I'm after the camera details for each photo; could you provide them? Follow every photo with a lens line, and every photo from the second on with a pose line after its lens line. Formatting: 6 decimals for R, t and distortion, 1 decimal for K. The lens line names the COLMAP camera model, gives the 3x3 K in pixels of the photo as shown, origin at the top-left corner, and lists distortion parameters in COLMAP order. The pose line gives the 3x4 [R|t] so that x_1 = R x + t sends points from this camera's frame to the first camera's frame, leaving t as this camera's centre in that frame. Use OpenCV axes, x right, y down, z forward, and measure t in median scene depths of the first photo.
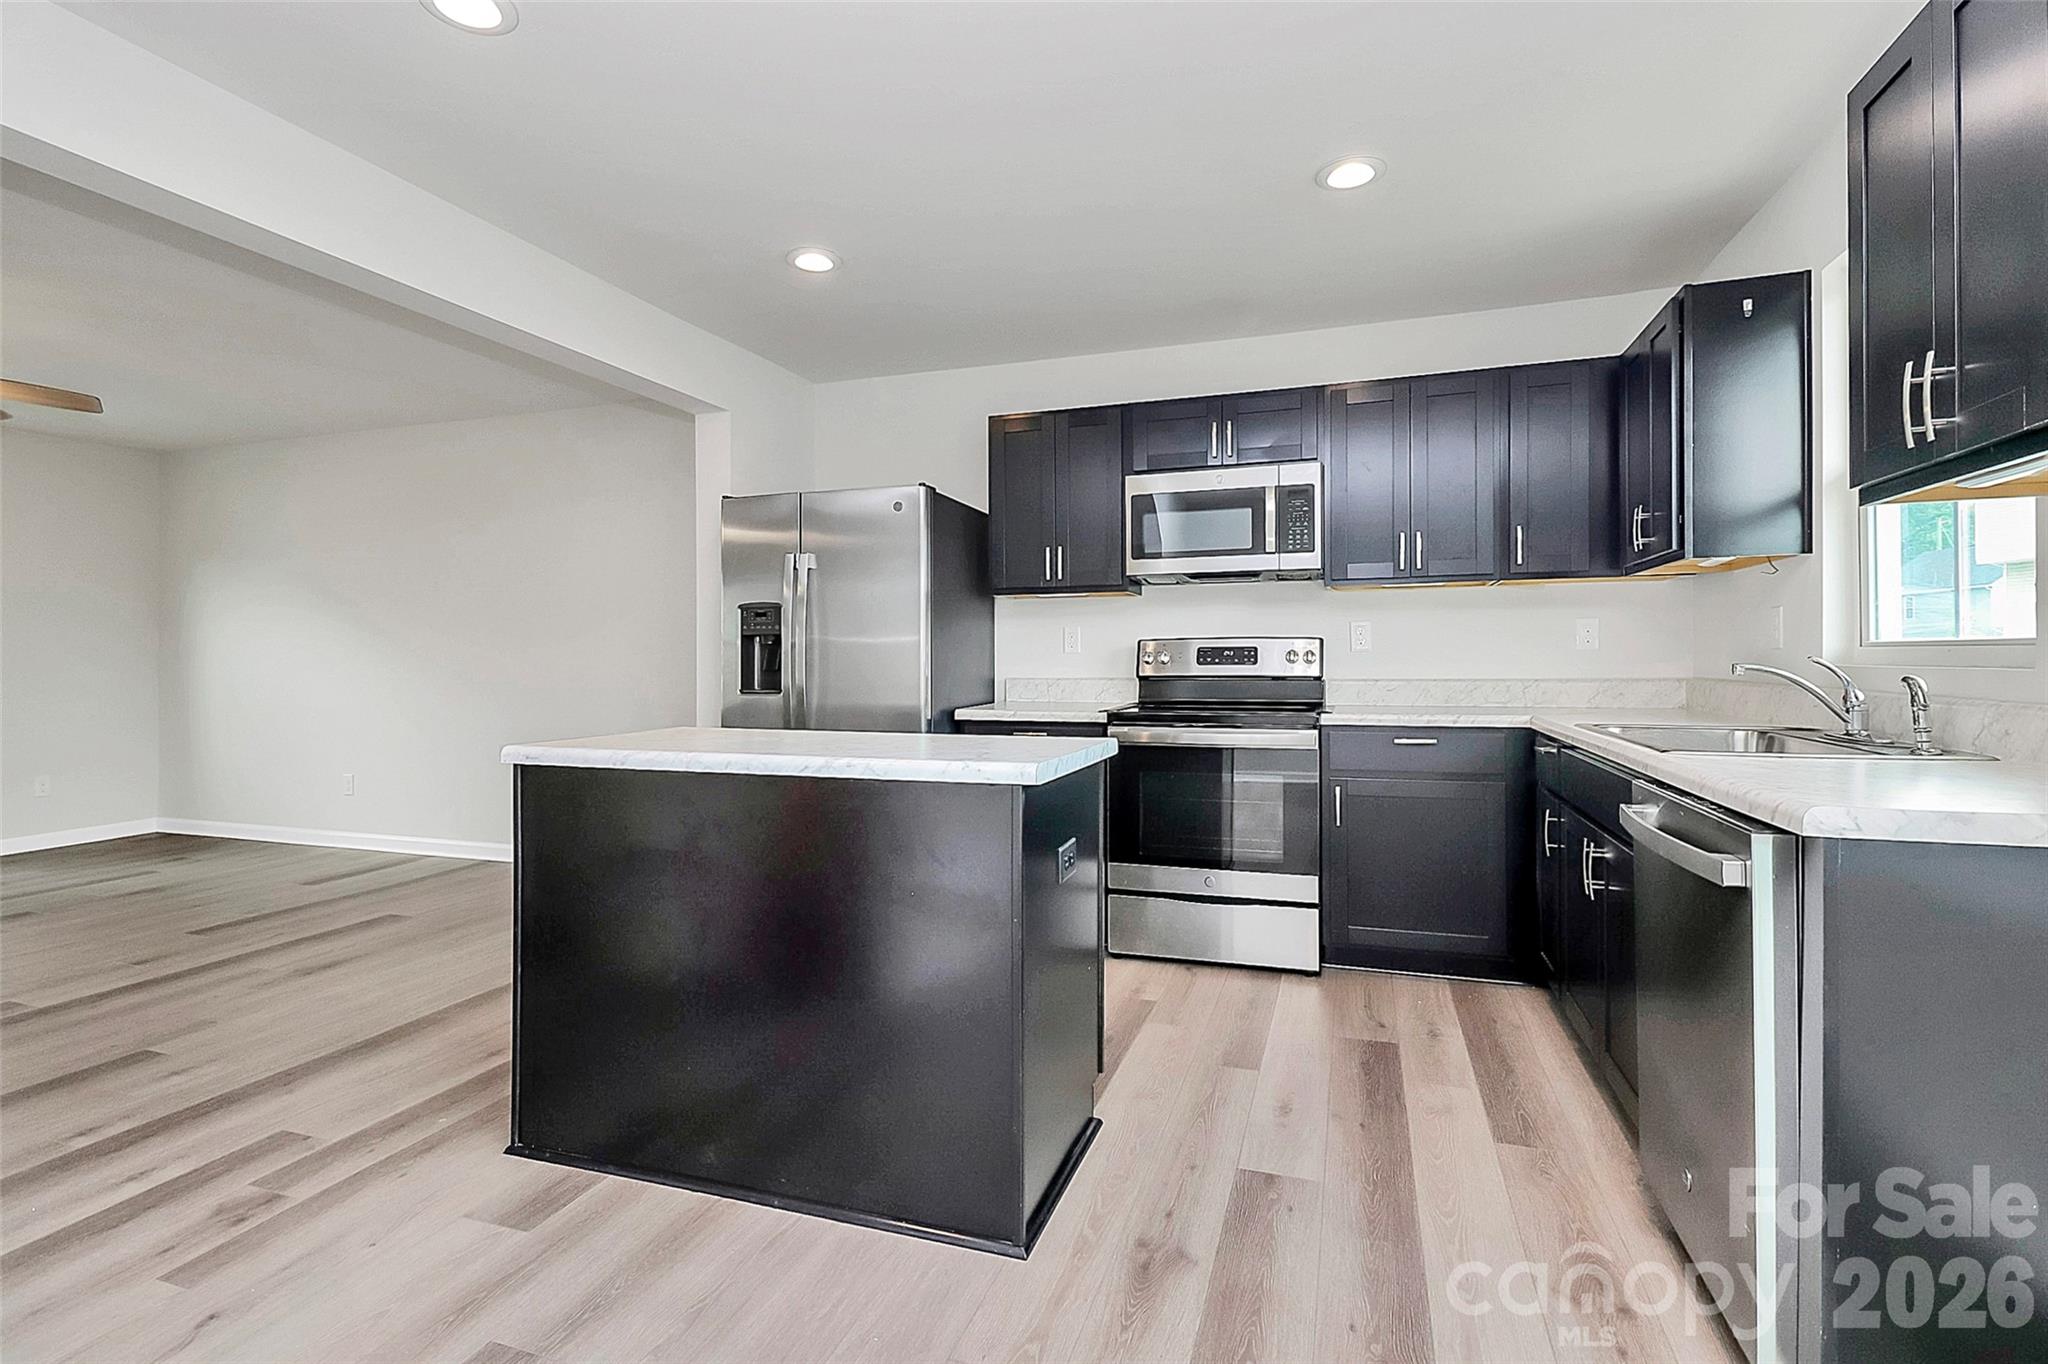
lens RADIAL K [[973.9, 0, 1020.1], [0, 973.9, 640.6], [0, 0, 1]] dist [-0.000195, -0.015224]
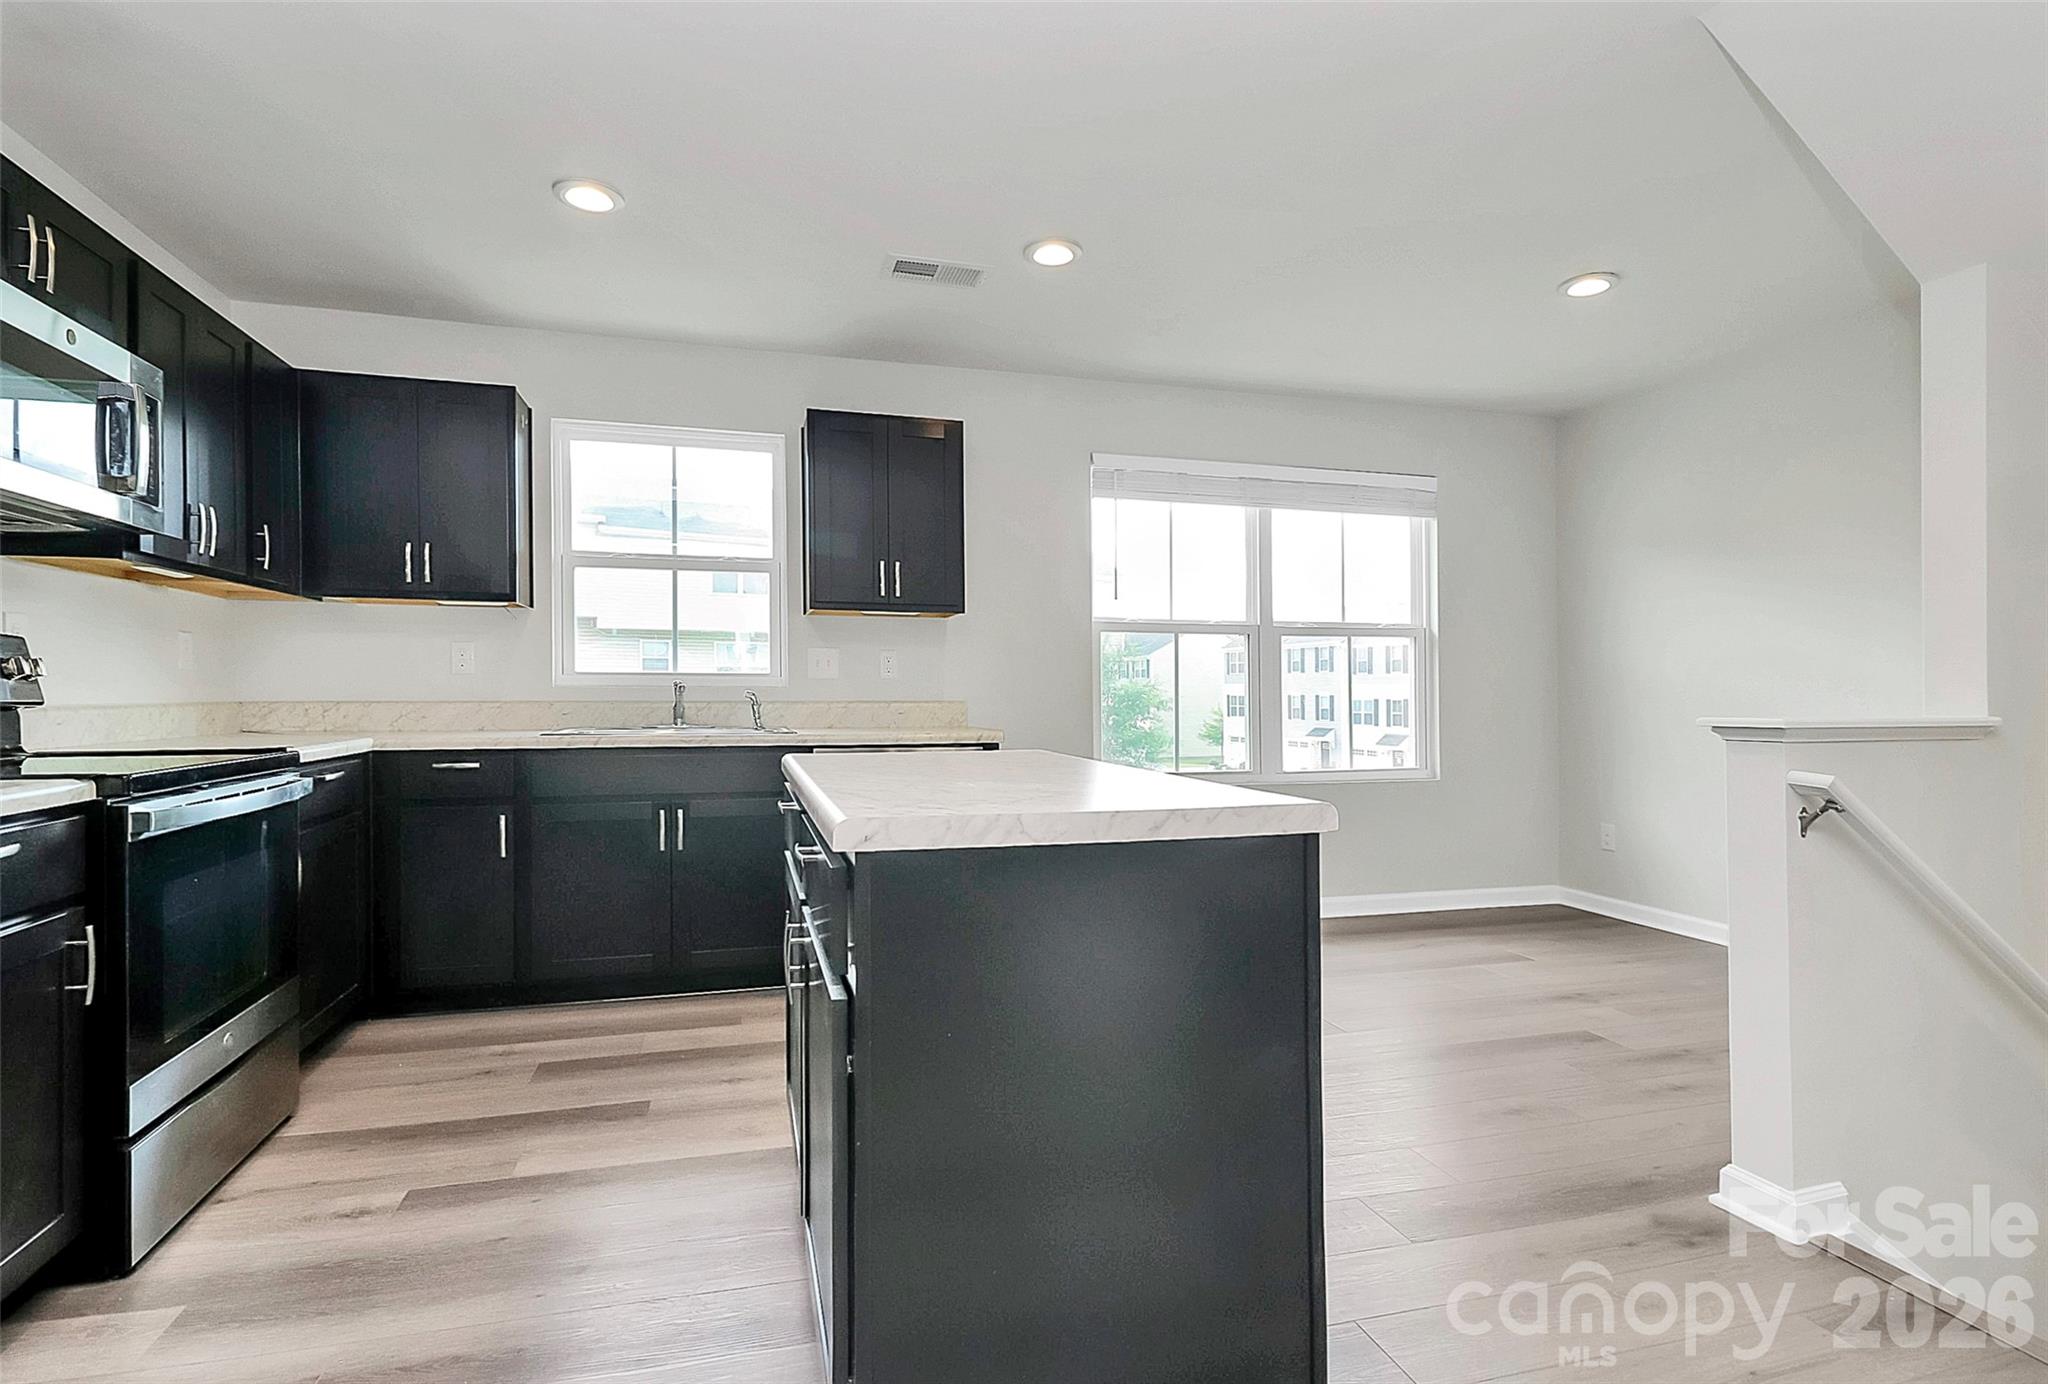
lens RADIAL K [[1000.6, 0, 1026.2], [0, 1000.6, 715.6], [0, 0, 1]] dist [0.000498, -0.001354]
pose [[-0.576924, -0.014561, 0.816668, -0.556633], [-0.012531, 0.999881, 0.008975, 0.032534], [-0.816701, -0.005056, -0.577038, 0.887500]]
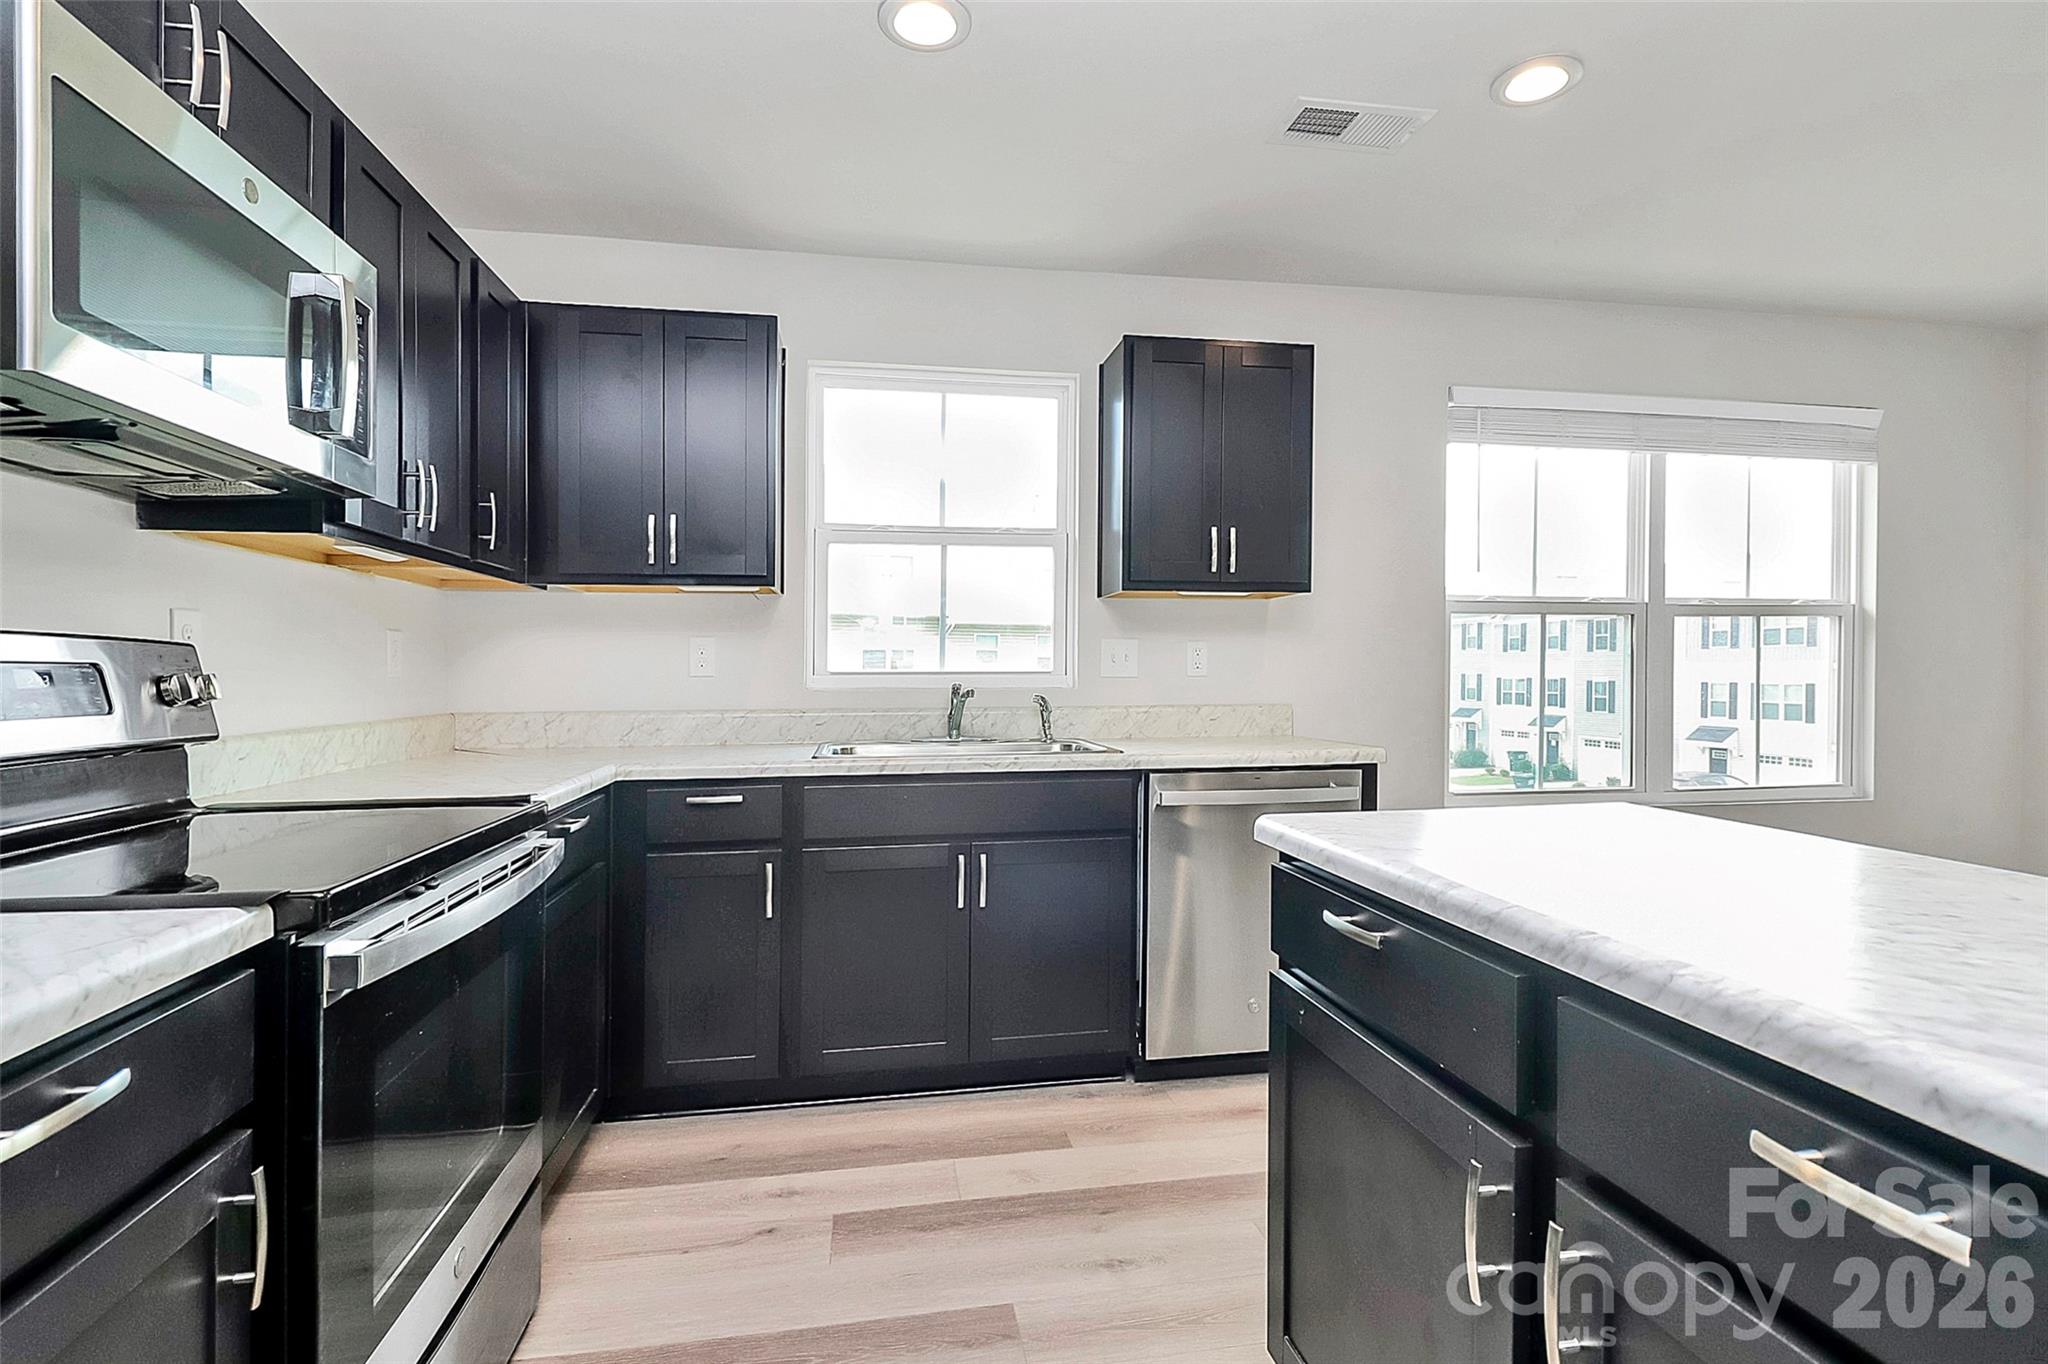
lens RADIAL K [[985.8, 0, 1026.8], [0, 985.8, 676.5], [0, 0, 1]] dist [-0.001287, -0.000382]
pose [[-0.478633, 0.002073, 0.878012, -0.247577], [-0.009209, 0.999930, -0.007382, 0.010922], [-0.877967, -0.011619, -0.478581, 0.923013]]
